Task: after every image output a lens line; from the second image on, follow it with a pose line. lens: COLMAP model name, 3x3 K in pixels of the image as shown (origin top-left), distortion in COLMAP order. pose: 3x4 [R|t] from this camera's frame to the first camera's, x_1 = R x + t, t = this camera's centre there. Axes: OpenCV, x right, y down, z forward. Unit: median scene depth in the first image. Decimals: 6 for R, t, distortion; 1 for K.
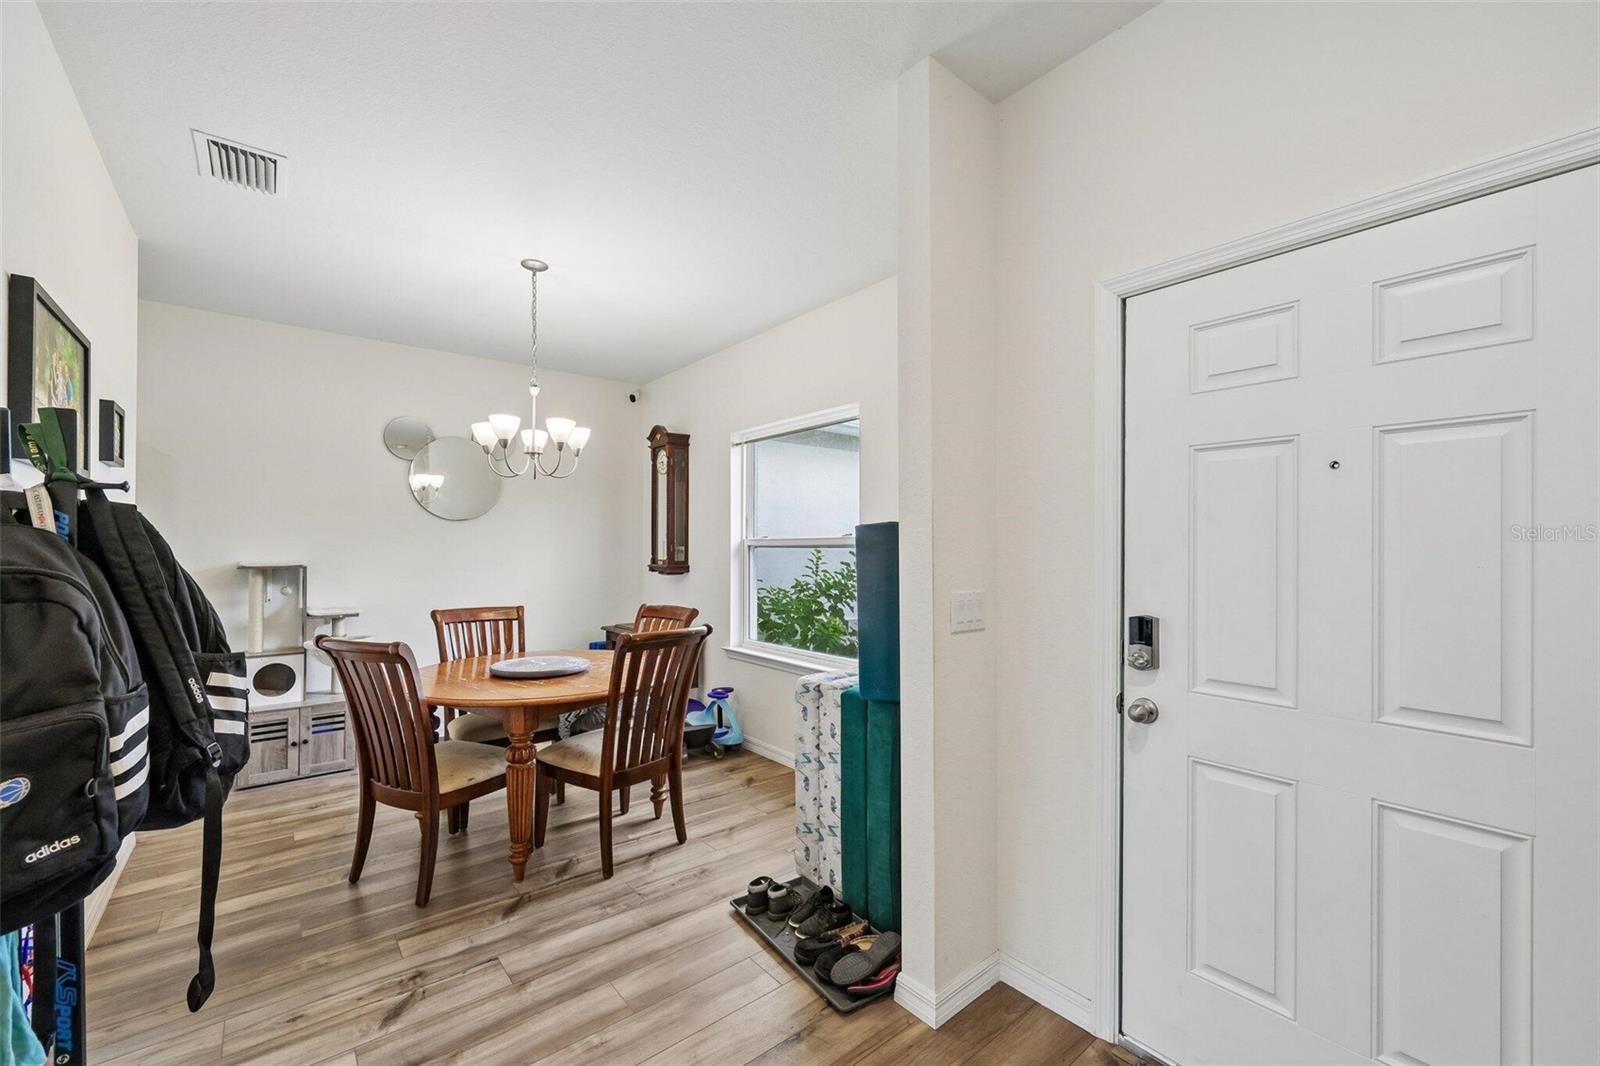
lens RADIAL K [[650.9, 0, 790.5], [0, 650.9, 543.7], [0, 0, 1]] dist [0.000350, -0.000318]
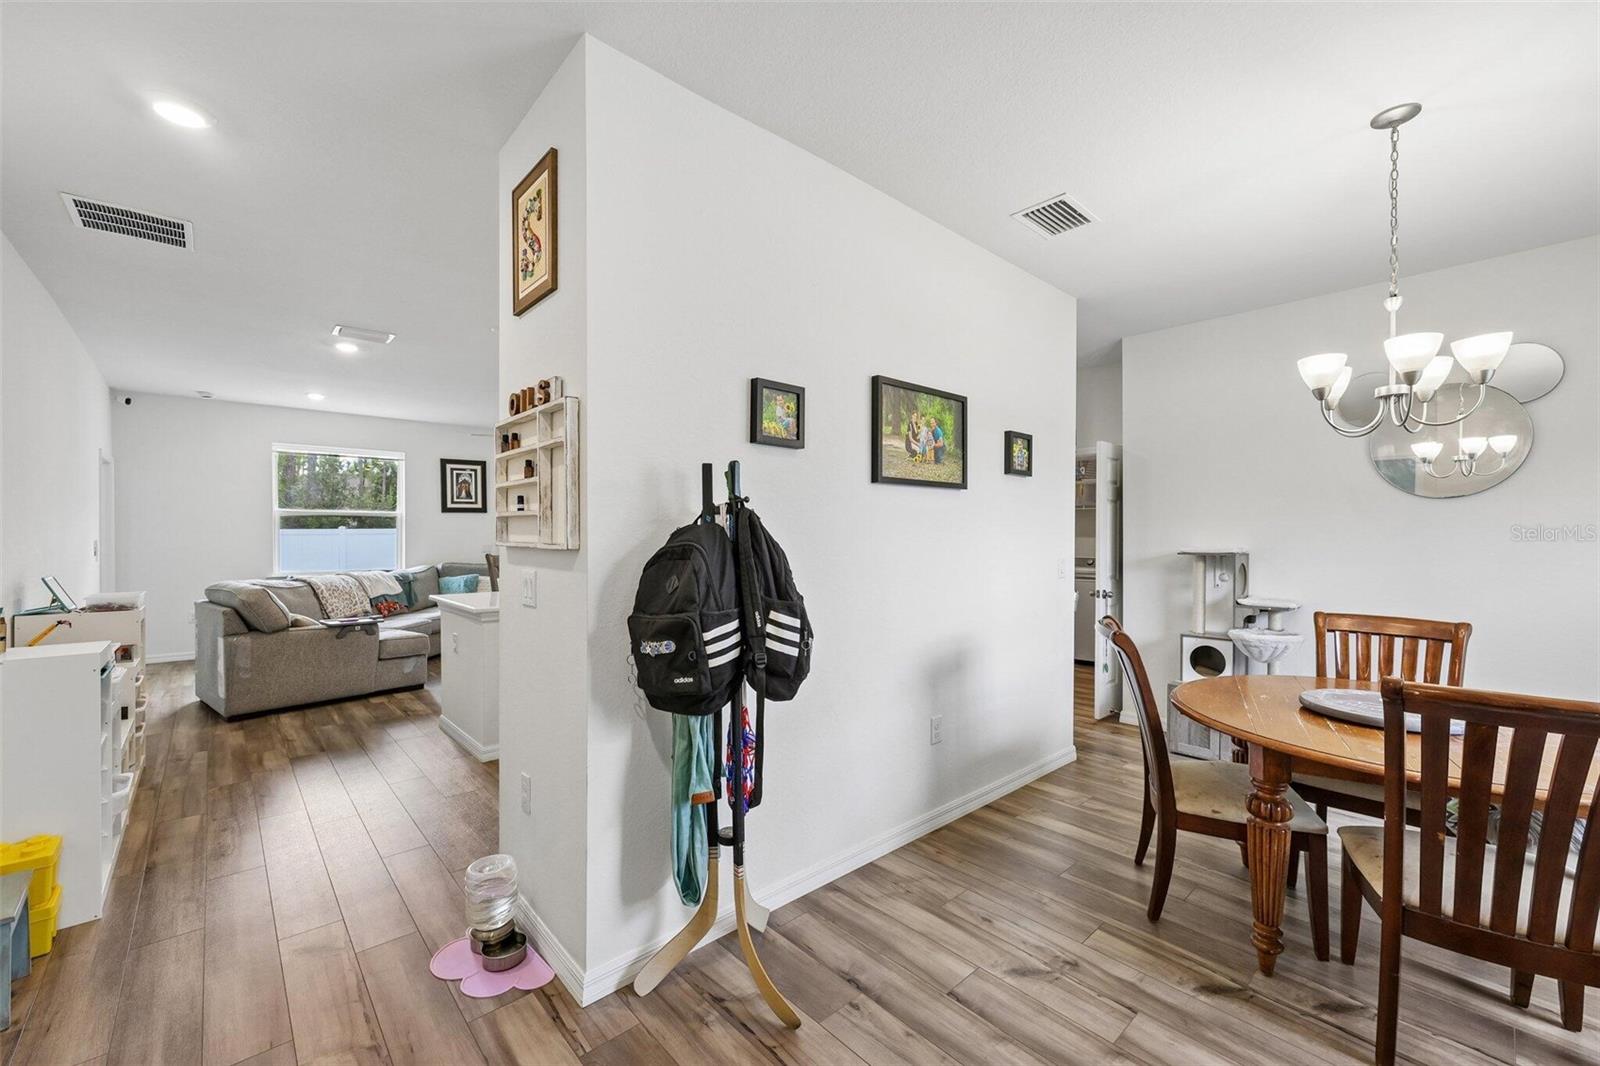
lens RADIAL K [[647.0, 0, 799.9], [0, 647.0, 540.2], [0, 0, 1]] dist [0.001835, 0.000215]
pose [[0.049921, 0.007212, -0.998727, 0.390810], [0.004382, 0.999963, 0.007440, 0.005763], [0.998744, -0.004748, 0.049887, 0.537637]]
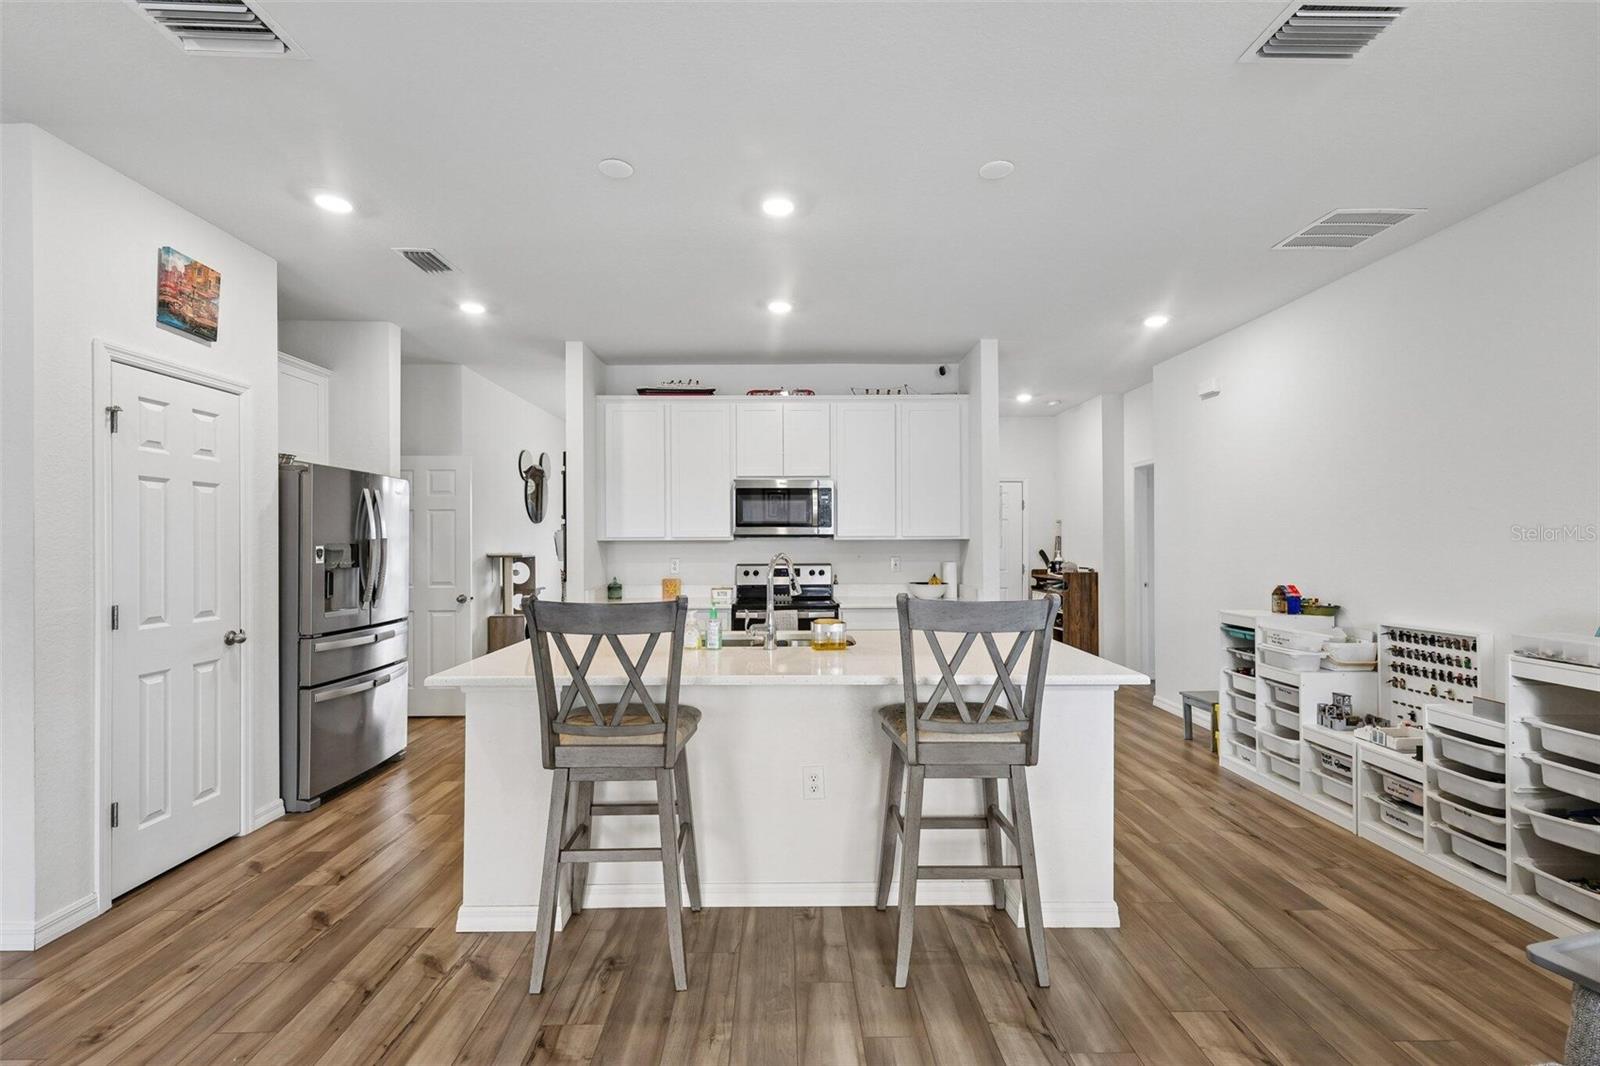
lens RADIAL K [[688.6, 0, 792.2], [0, 688.6, 539.1], [0, 0, 1]] dist [0.001605, 0.001107]
pose [[0.620227, -0.001207, 0.784421, -3.054660], [0.001014, 0.999999, 0.000736, -0.010576], [-0.784422, 0.000339, 0.620228, -0.843753]]
